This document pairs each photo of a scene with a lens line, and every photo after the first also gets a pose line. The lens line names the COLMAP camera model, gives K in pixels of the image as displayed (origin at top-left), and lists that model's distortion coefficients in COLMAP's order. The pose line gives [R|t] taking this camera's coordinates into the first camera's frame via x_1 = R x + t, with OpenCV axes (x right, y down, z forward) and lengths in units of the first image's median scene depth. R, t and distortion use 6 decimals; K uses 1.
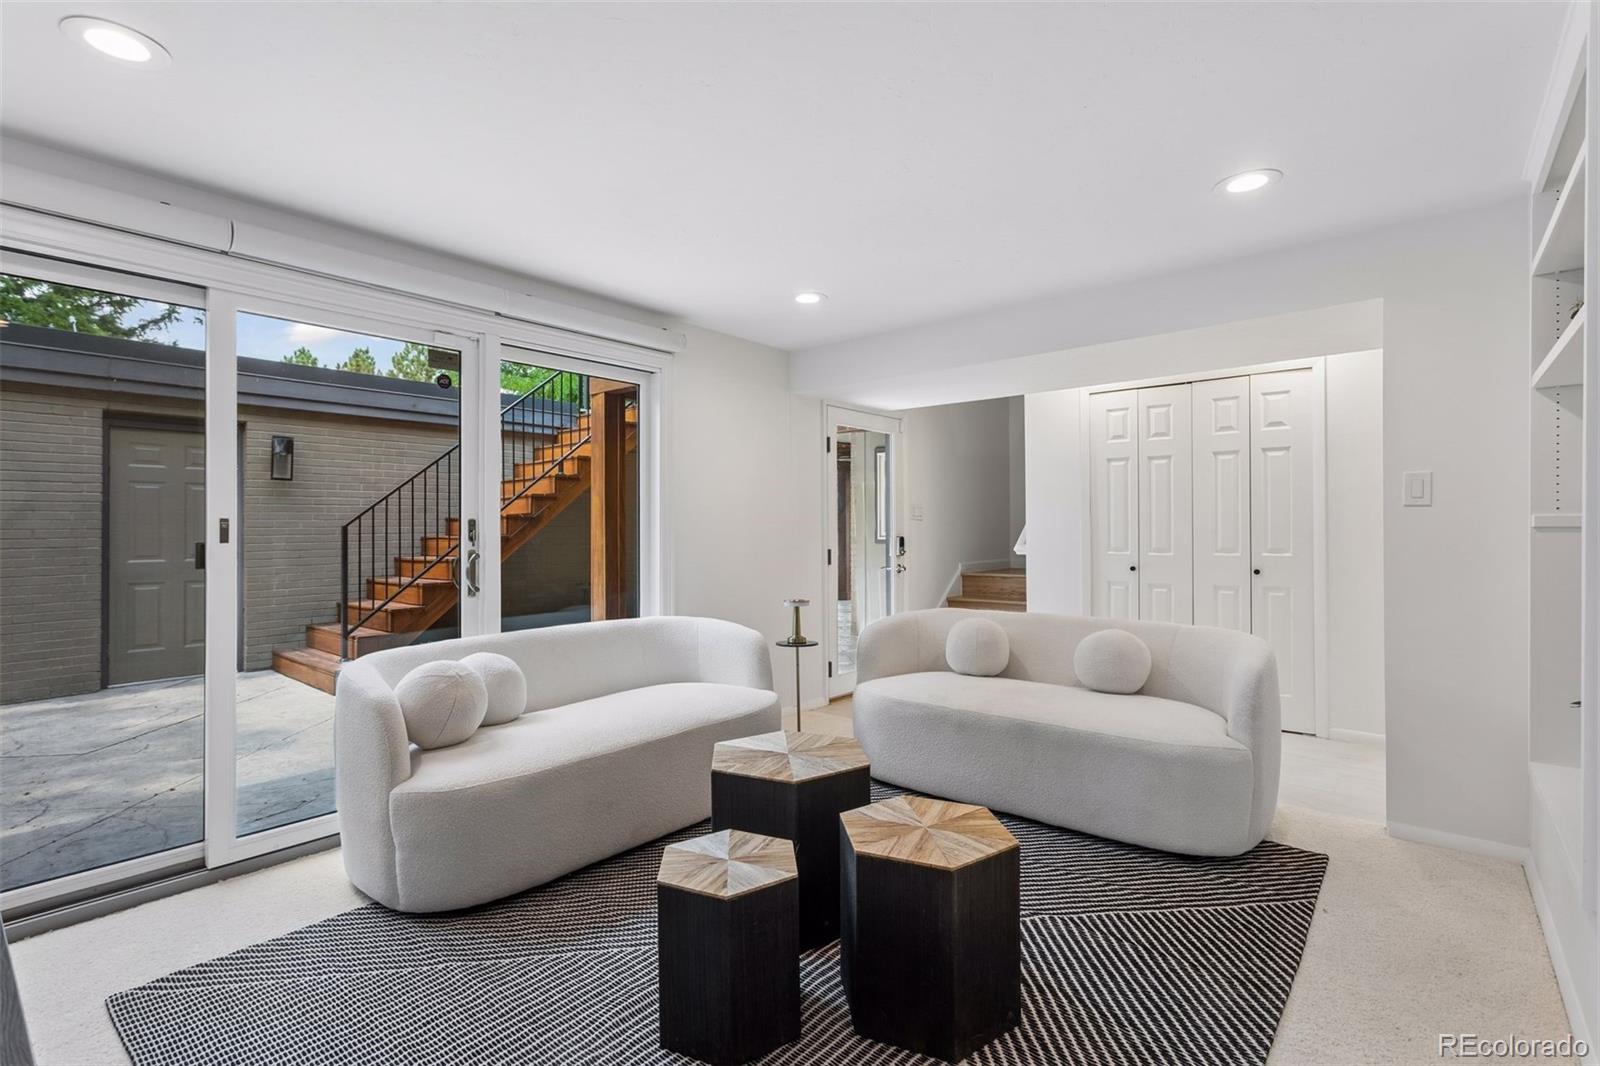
lens RADIAL K [[766.3, 0, 798.3], [0, 766.3, 532.9], [0, 0, 1]] dist [0.000203, 0.000092]
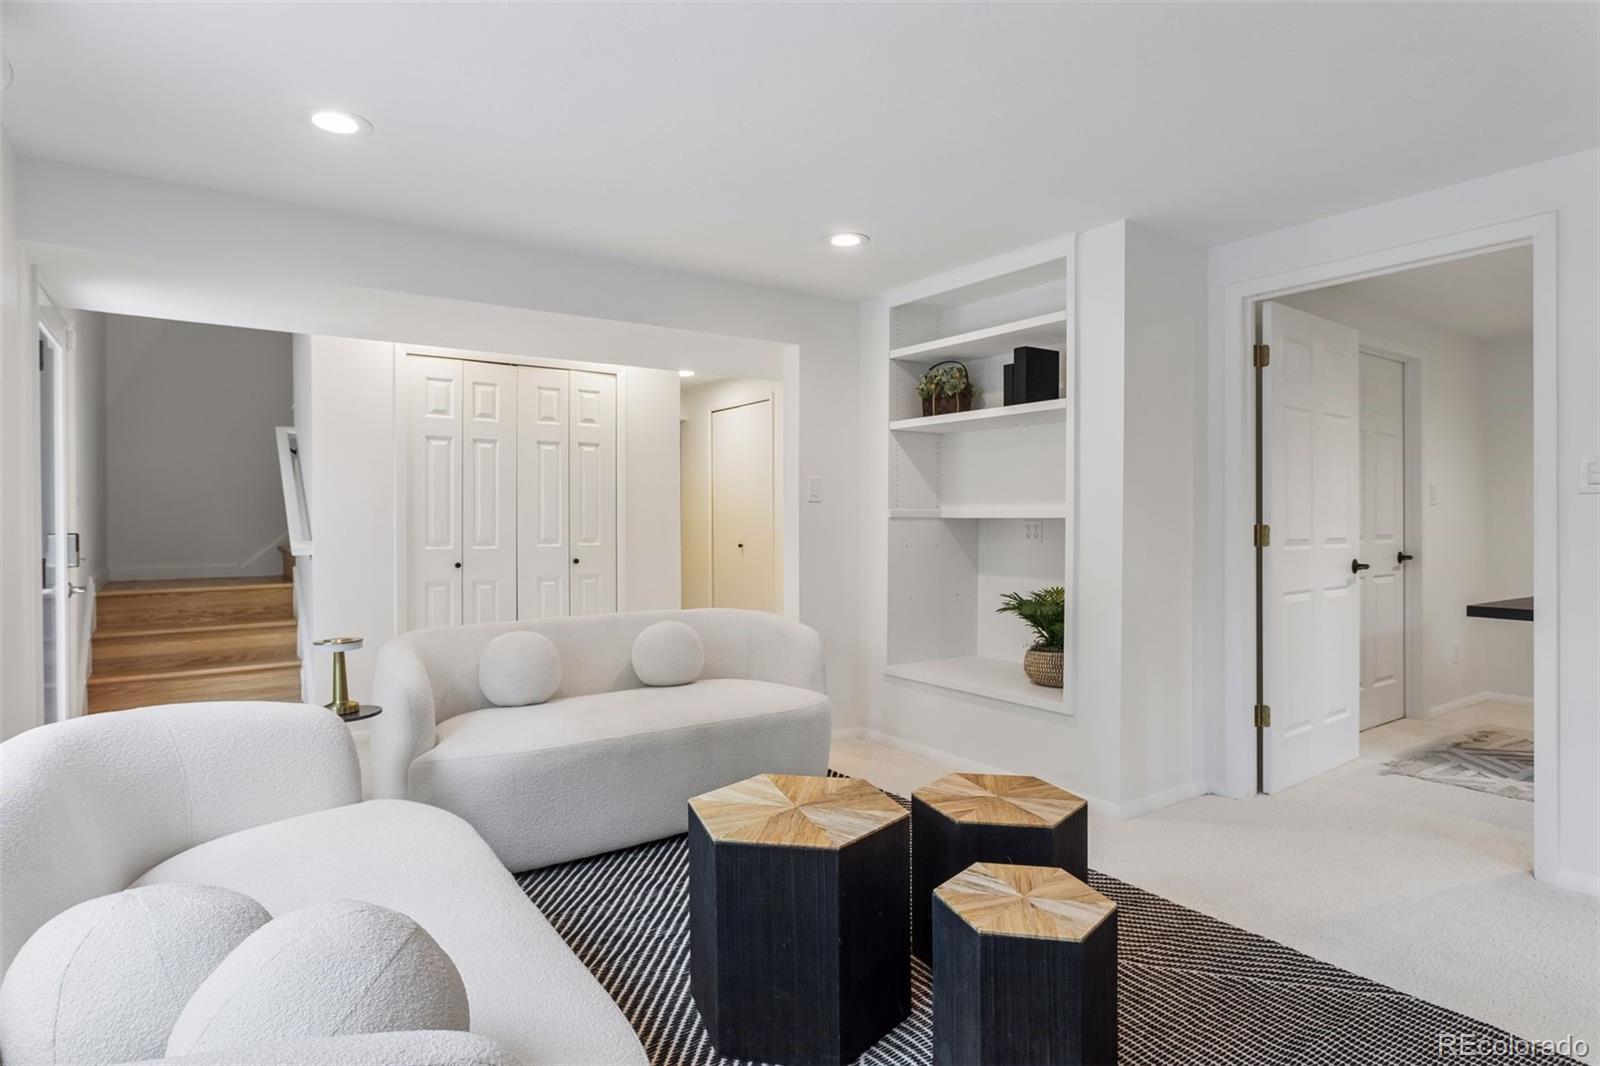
lens RADIAL K [[864.6, 0, 801.8], [0, 864.6, 520.9], [0, 0, 1]] dist [0.017946, -0.000959]
pose [[0.243737, -0.000898, 0.969841, -0.462206], [0.006544, 0.999978, -0.000719, -0.000589], [-0.969819, 0.006522, 0.243738, 0.417273]]
